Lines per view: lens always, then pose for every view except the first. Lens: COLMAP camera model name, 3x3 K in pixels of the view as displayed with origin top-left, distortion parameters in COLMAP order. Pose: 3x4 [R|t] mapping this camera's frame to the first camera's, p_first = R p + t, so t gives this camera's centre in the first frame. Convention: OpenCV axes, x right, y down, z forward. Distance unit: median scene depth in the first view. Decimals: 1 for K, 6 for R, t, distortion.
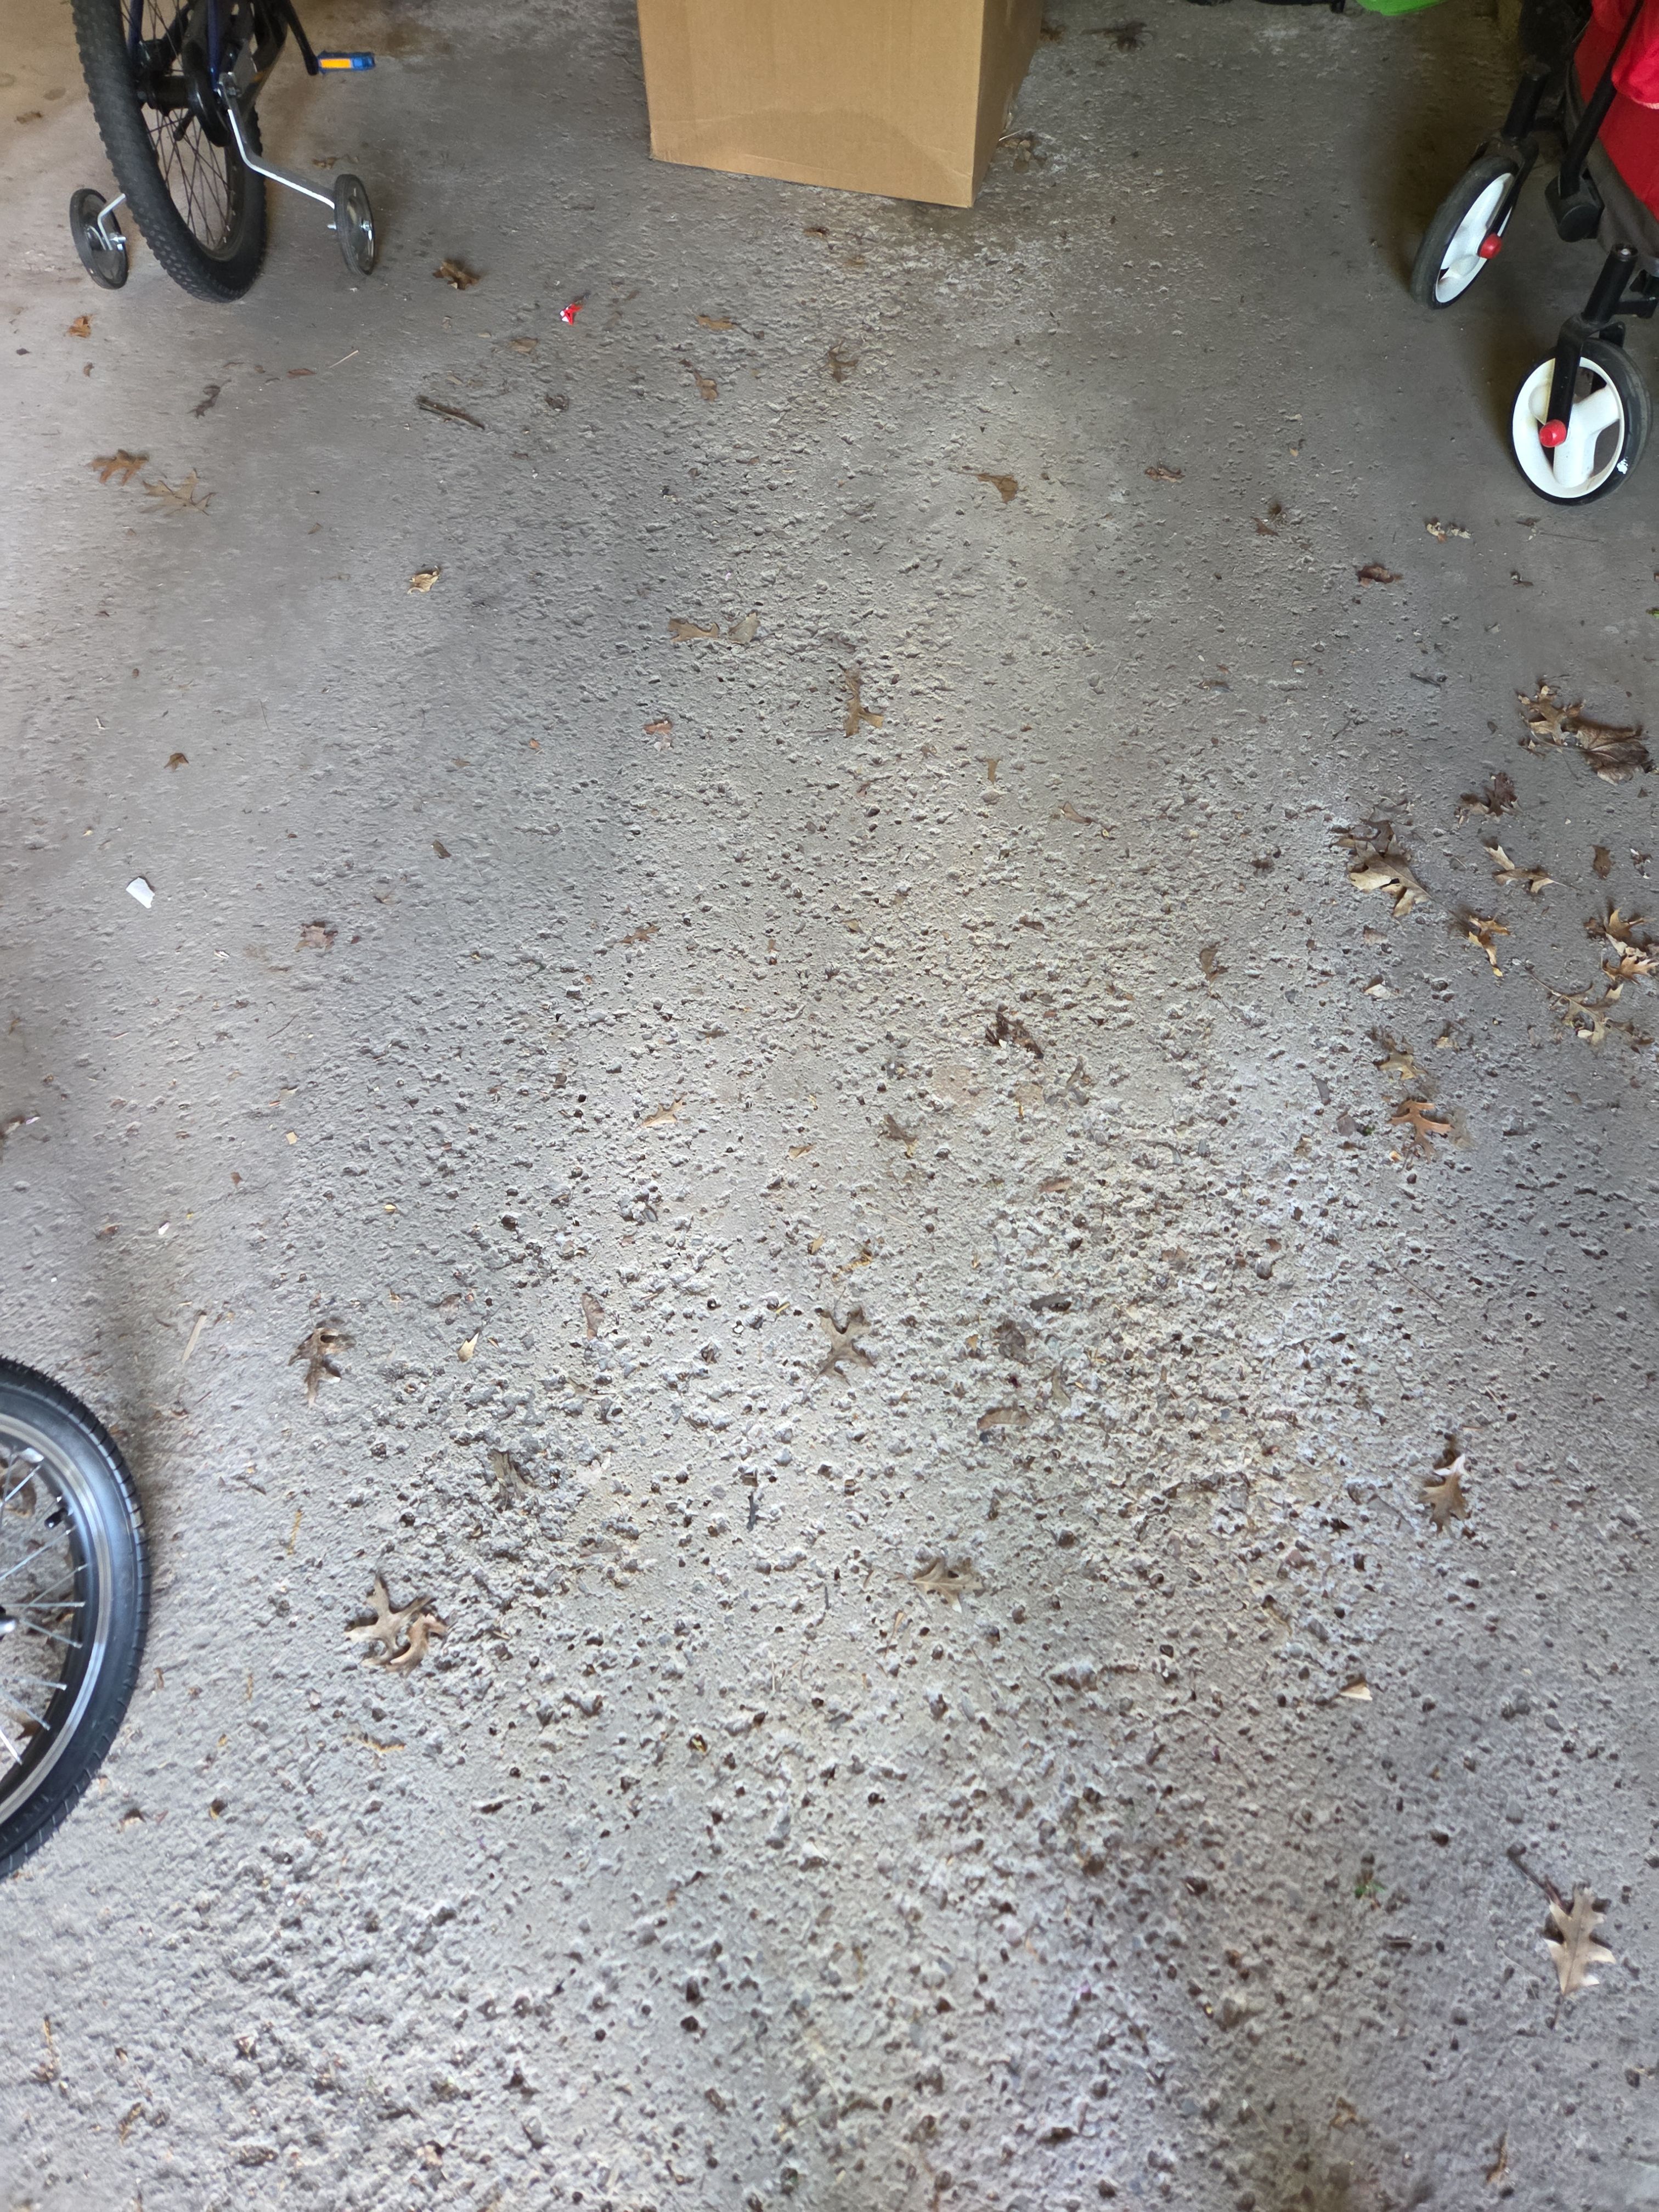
lens RADIAL K [[1489.1, 0, 829.5], [0, 1489.1, 1106.0], [0, 0, 1]] dist [0.061060, -0.048347]
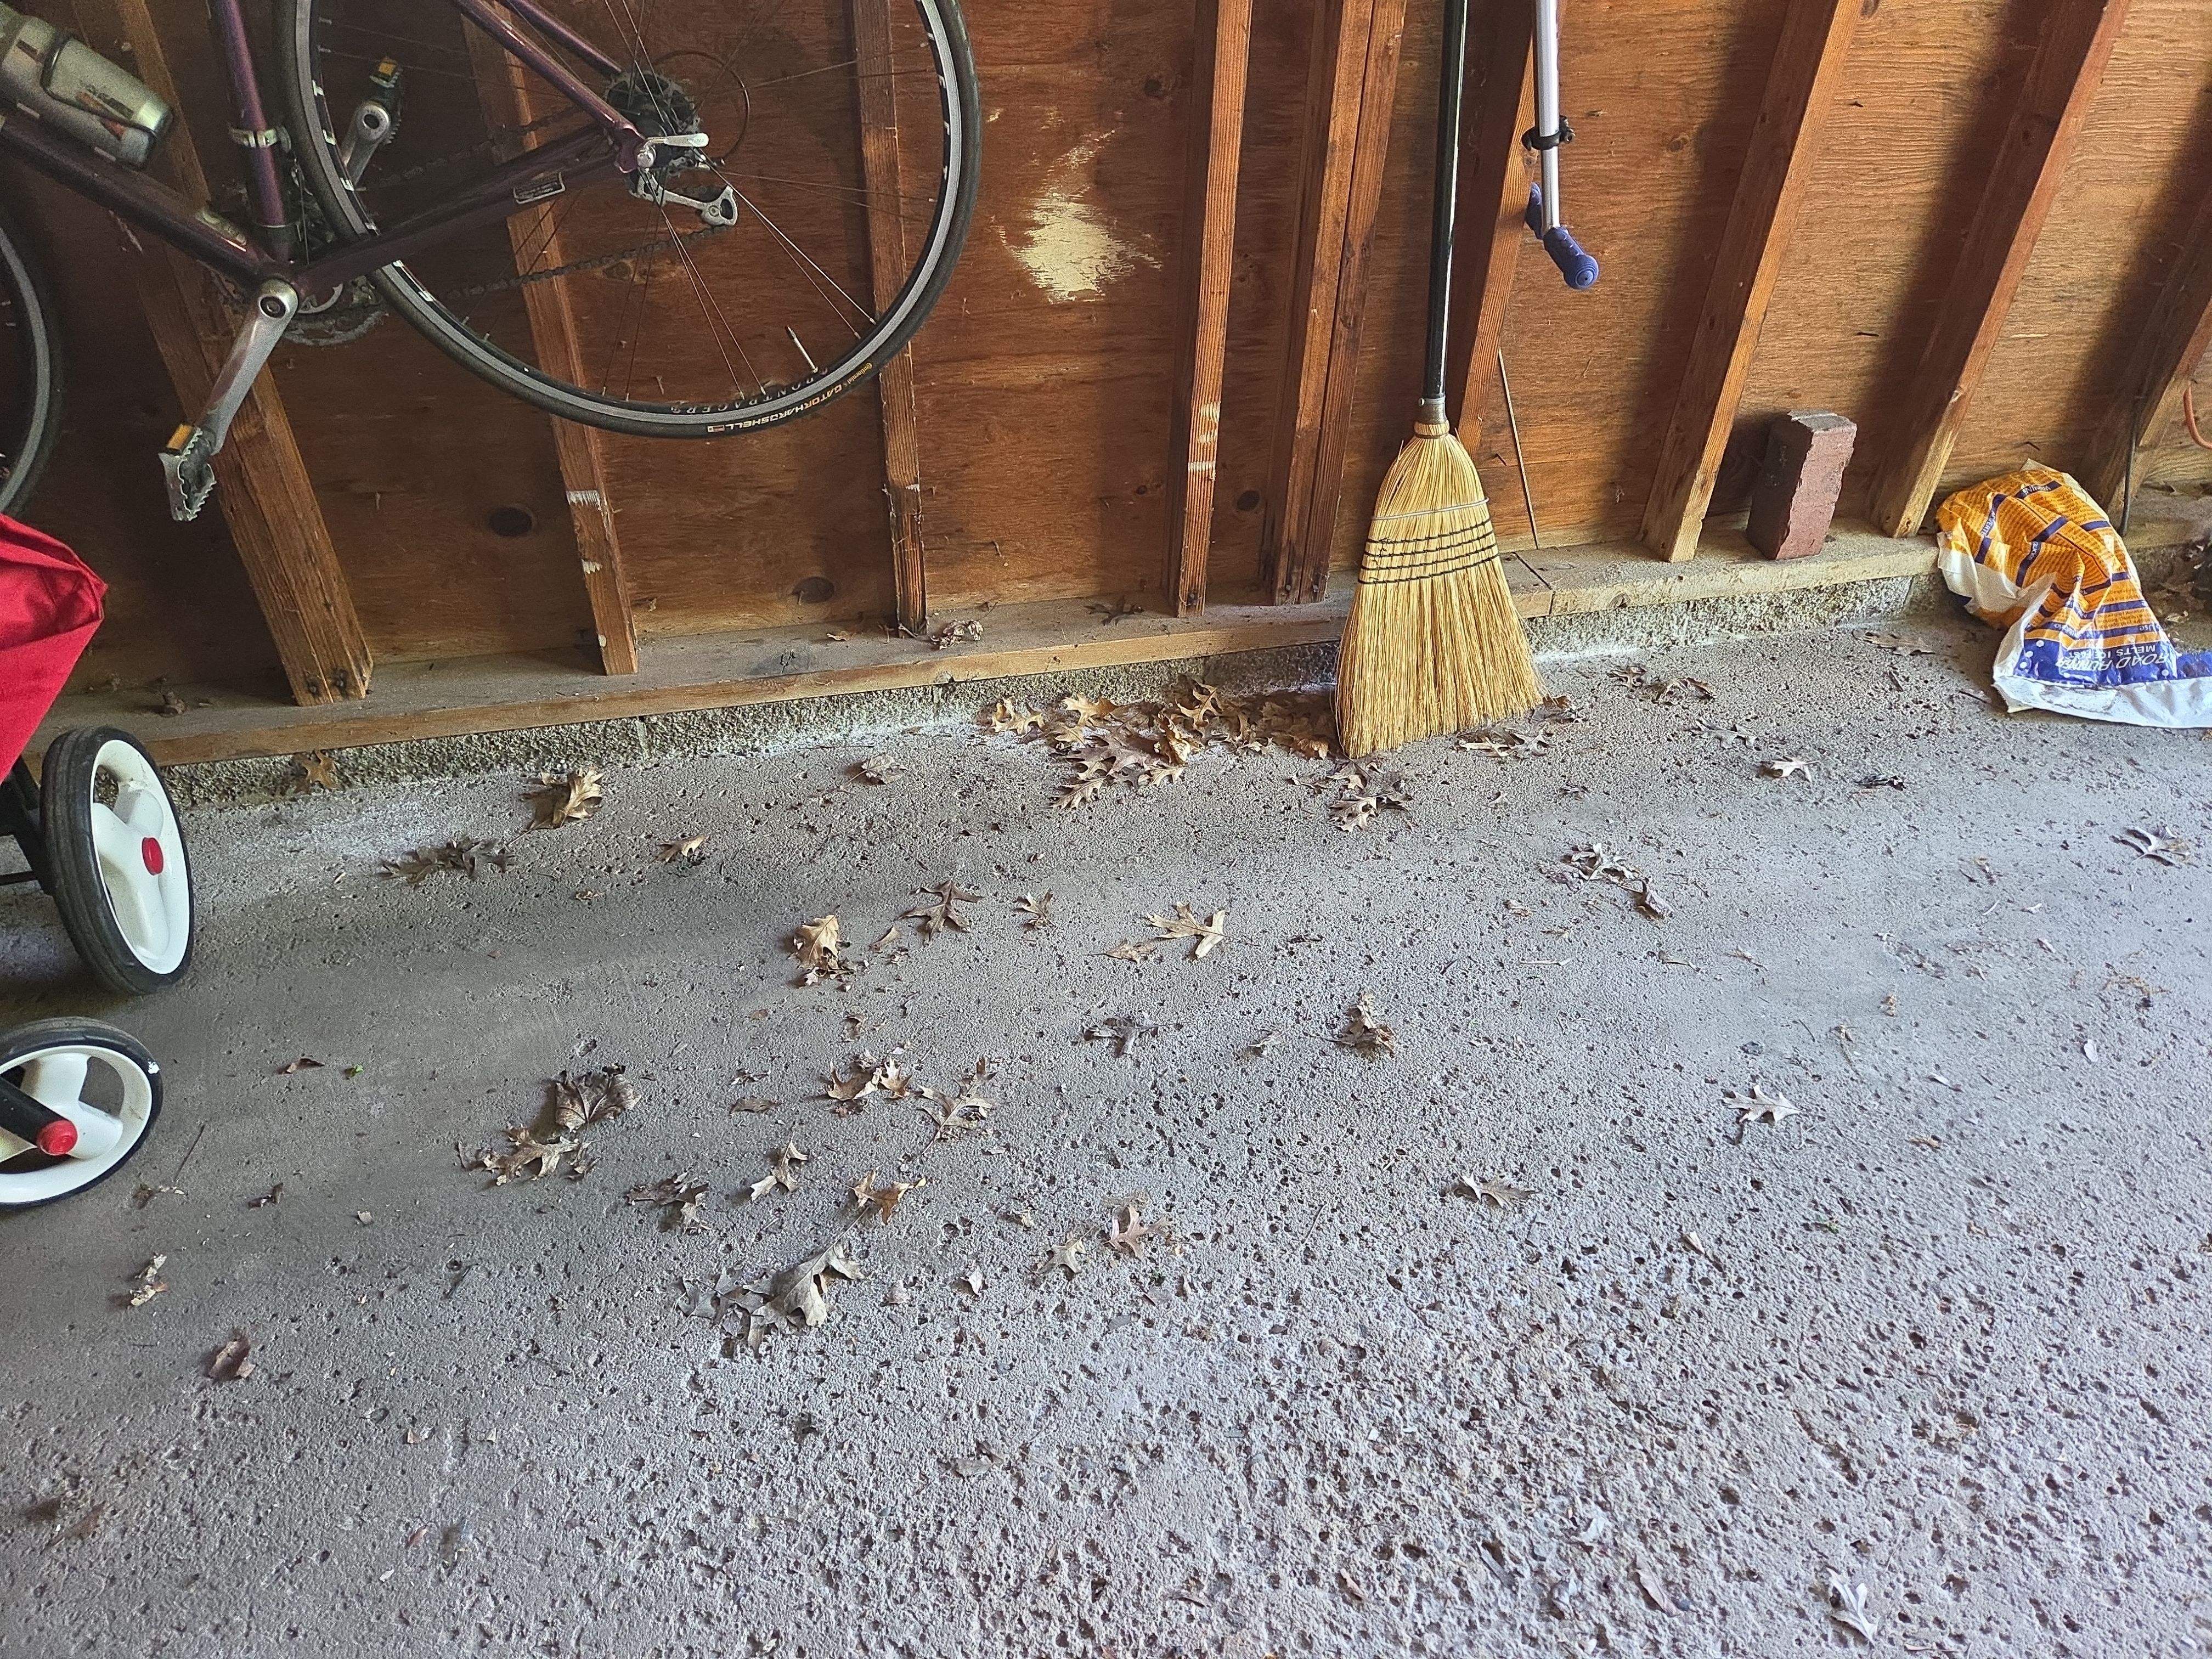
lens RADIAL K [[1489.1, 0, 1106.0], [0, 1489.1, 829.5], [0, 0, 1]] dist [0.061060, -0.048347]
pose [[-0.303340, -0.596245, 0.743287, -0.177530], [0.802630, 0.260548, 0.536563, -0.622967], [-0.513585, 0.759346, 0.399530, 0.439895]]
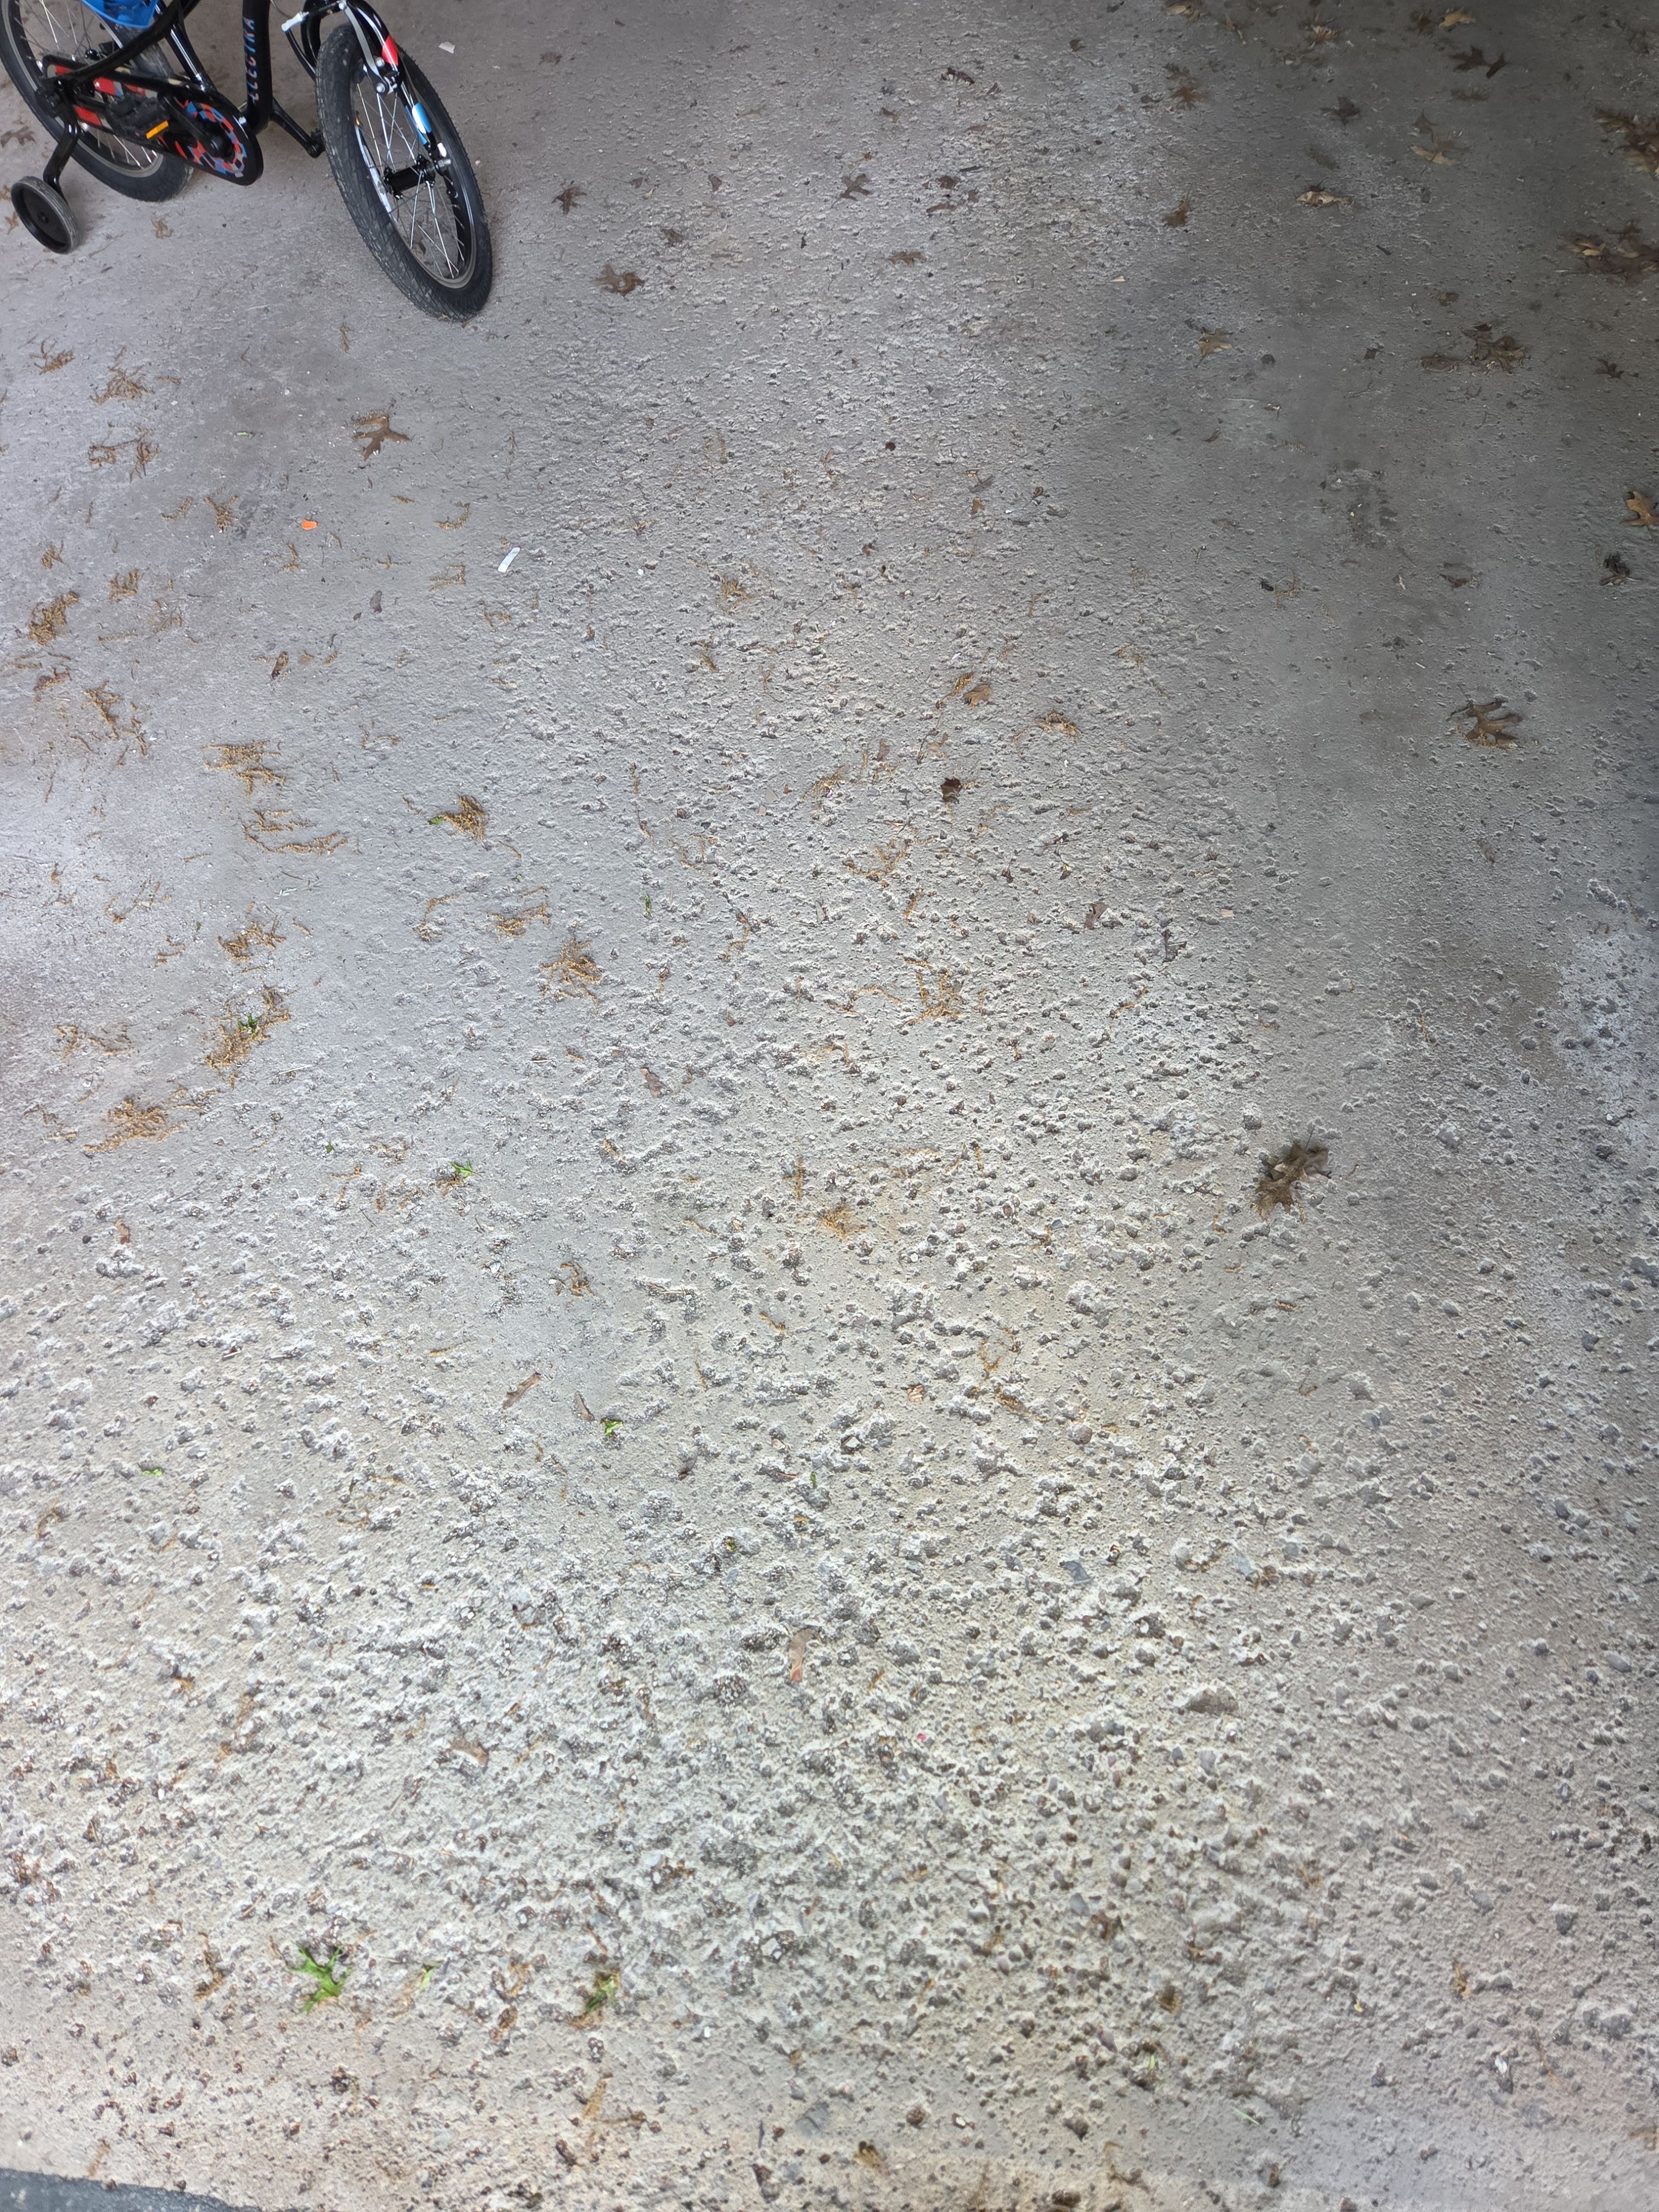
lens RADIAL K [[1489.1, 0, 829.5], [0, 1489.1, 1106.0], [0, 0, 1]] dist [0.061060, -0.048347]
pose [[0.999098, 0.002275, -0.042404, 0.058326], [-0.002731, 0.999939, -0.010687, 1.259635], [0.042377, 0.010793, 0.999043, -0.796938]]
